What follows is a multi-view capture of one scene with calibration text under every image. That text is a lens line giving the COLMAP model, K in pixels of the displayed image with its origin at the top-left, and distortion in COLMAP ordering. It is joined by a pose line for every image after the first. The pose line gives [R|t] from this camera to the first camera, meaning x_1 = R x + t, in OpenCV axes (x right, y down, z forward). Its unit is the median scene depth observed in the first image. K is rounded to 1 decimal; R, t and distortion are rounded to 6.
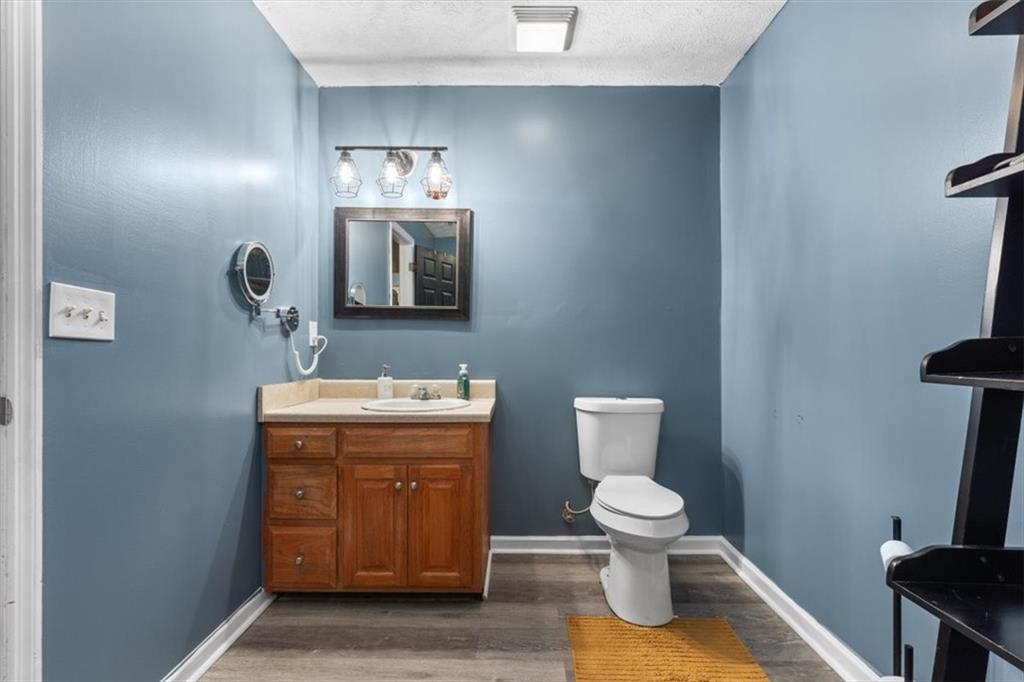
lens RADIAL K [[474.4, 0, 509.7], [0, 474.4, 350.6], [0, 0, 1]] dist [-0.002059, -0.000043]
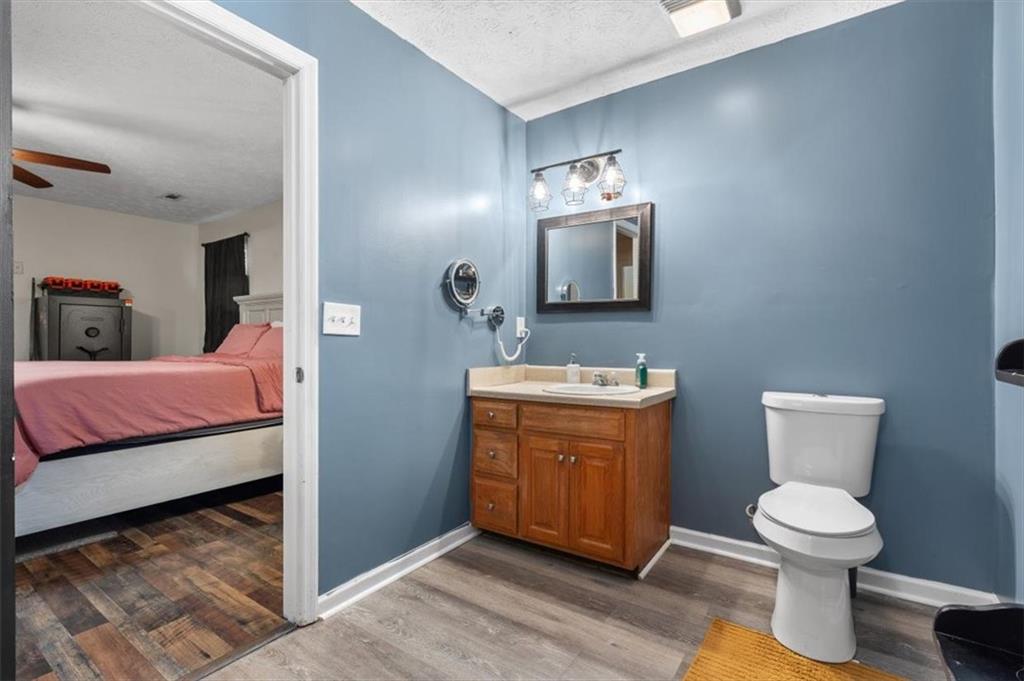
lens RADIAL K [[475.9, 0, 512.0], [0, 475.9, 340.5], [0, 0, 1]] dist [0.000024, 0.000062]
pose [[0.825409, -0.006209, -0.564501, 0.309567], [0.005270, 0.999981, -0.003293, 0.002393], [0.564510, -0.000257, 0.825426, -0.021010]]
